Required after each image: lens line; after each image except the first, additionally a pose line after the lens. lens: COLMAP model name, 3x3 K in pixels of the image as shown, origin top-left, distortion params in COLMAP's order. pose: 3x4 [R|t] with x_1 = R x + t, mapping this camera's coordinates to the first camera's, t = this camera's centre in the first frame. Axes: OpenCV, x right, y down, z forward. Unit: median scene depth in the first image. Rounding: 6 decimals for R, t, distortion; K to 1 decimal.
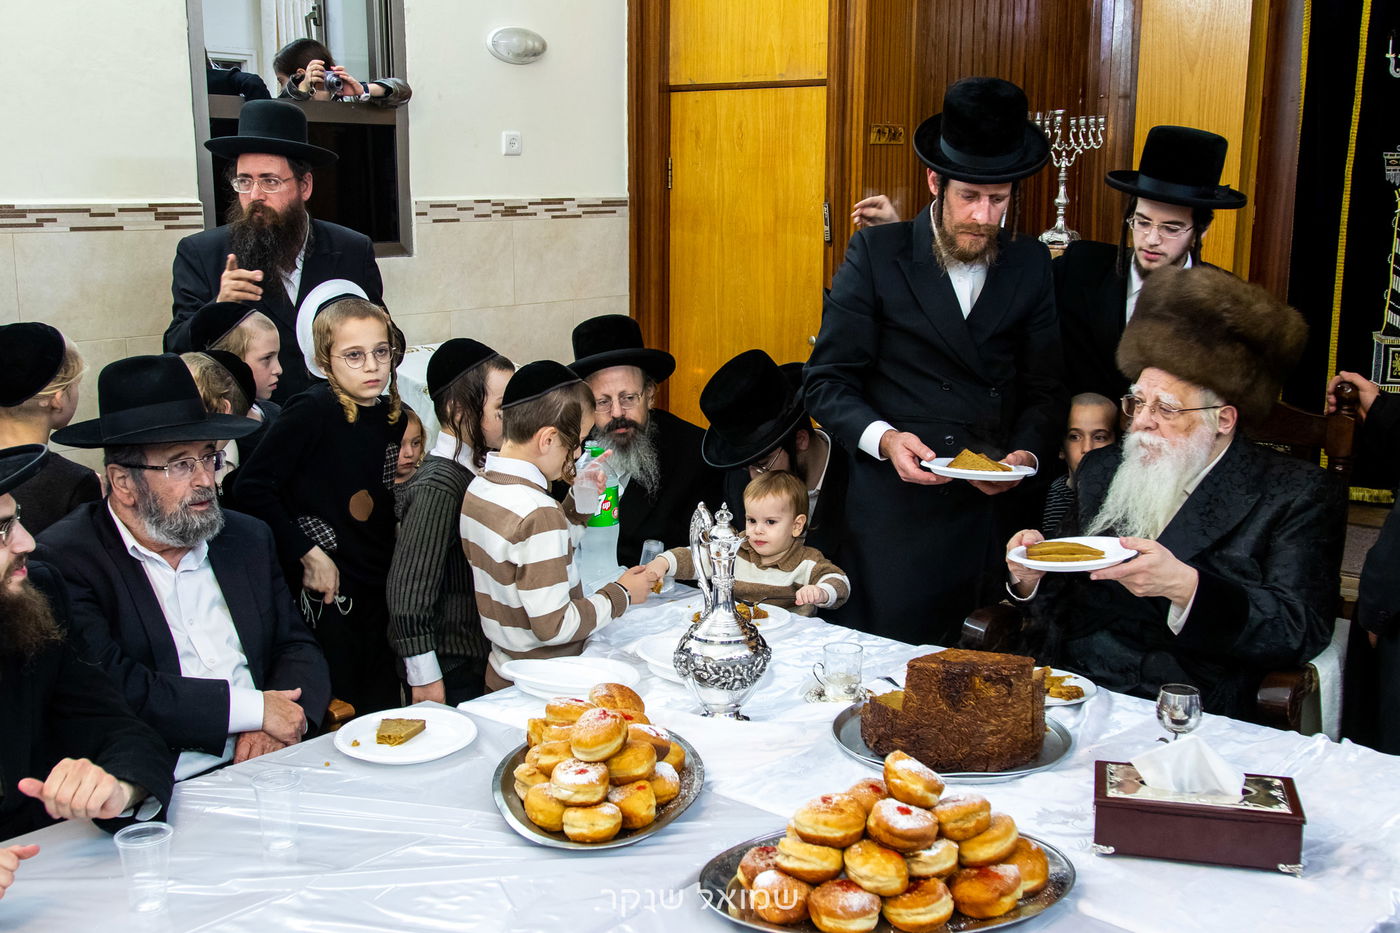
lens RADIAL K [[1524.8, 0, 719.1], [0, 1524.8, 468.8], [0, 0, 1]] dist [0.030069, 0.000000]
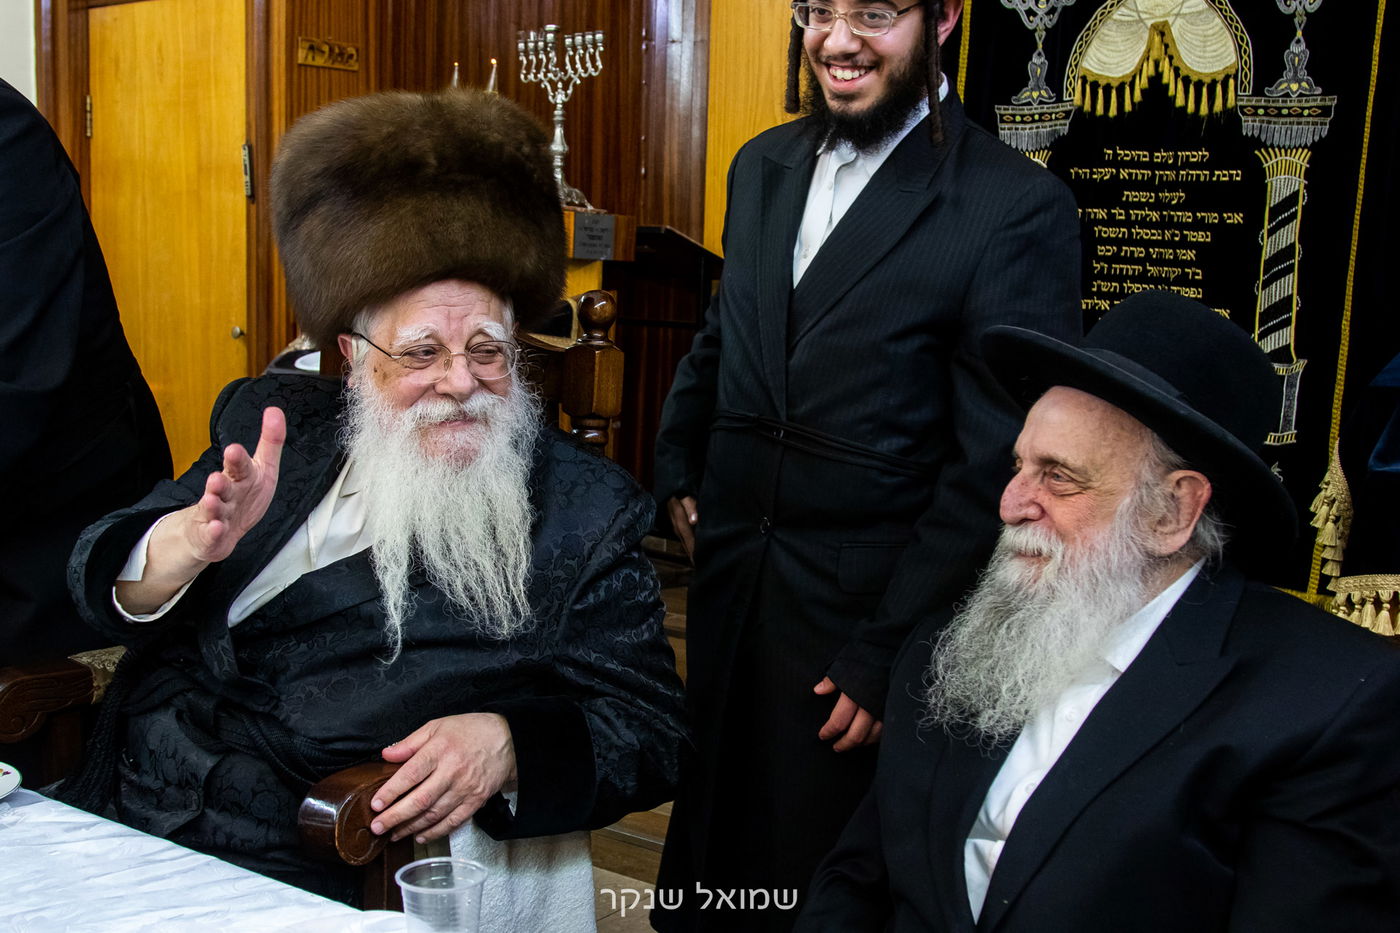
lens RADIAL K [[1640.9, 0, 663.6], [0, 1640.9, 463.3], [0, 0, 1]] dist [0.020927, 0.000000]
pose [[0.998131, 0.016396, 0.058871, 0.224730], [-0.012562, 0.997812, -0.064917, 0.027936], [-0.059807, 0.064056, 0.996153, 0.206222]]
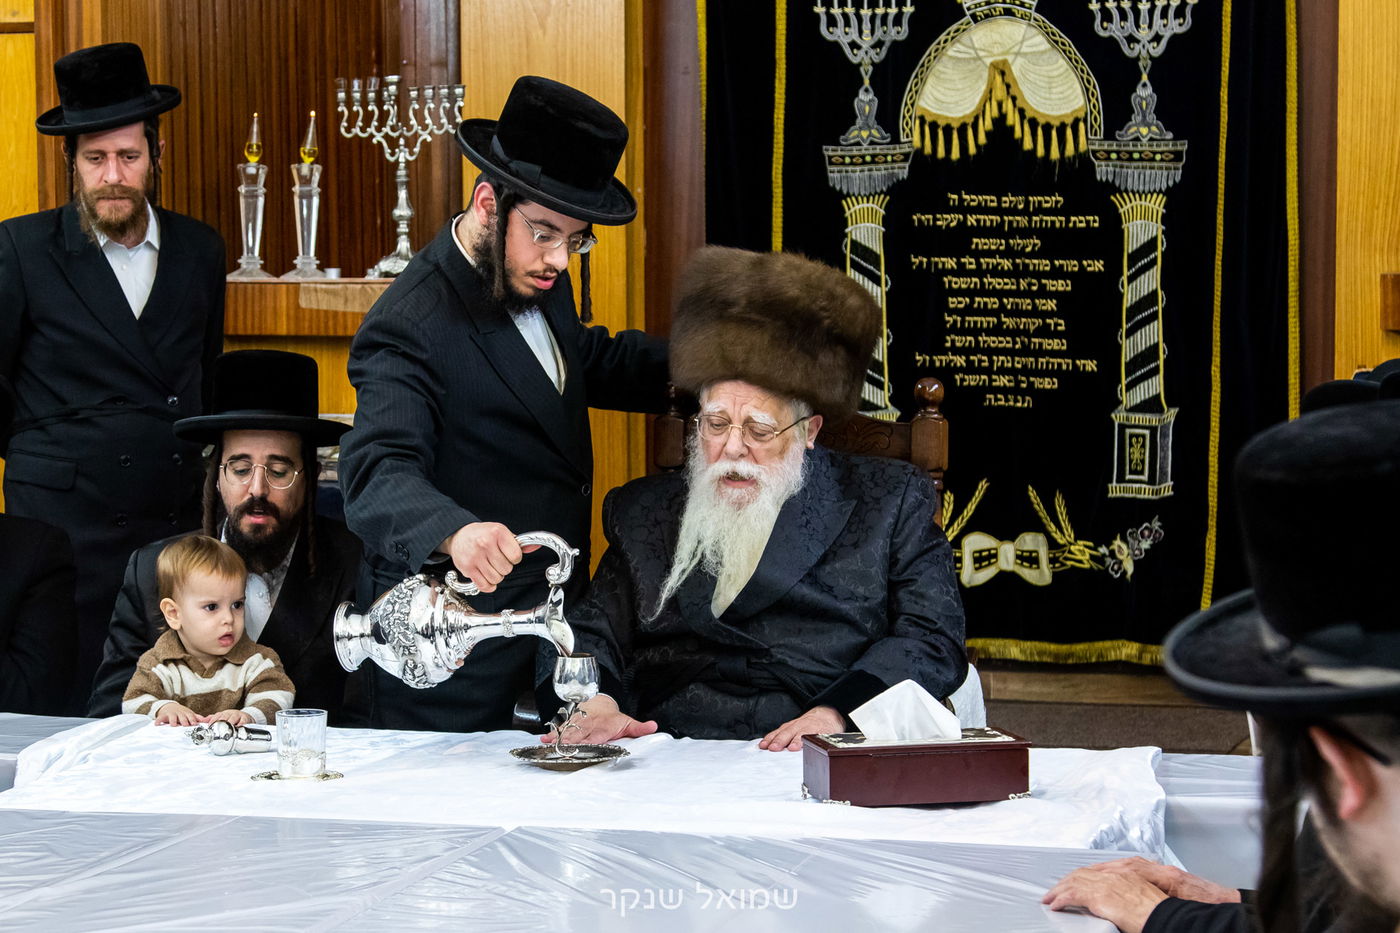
lens RADIAL K [[3408.8, 0, 665.9], [0, 3408.8, 452.9], [0, 0, 1]] dist [0.203974, 0.000000]
pose [[0.909723, -0.033947, 0.413825, -0.275148], [0.090548, 0.988884, -0.117935, 0.106418], [-0.405221, 0.144760, 0.902685, -0.342266]]
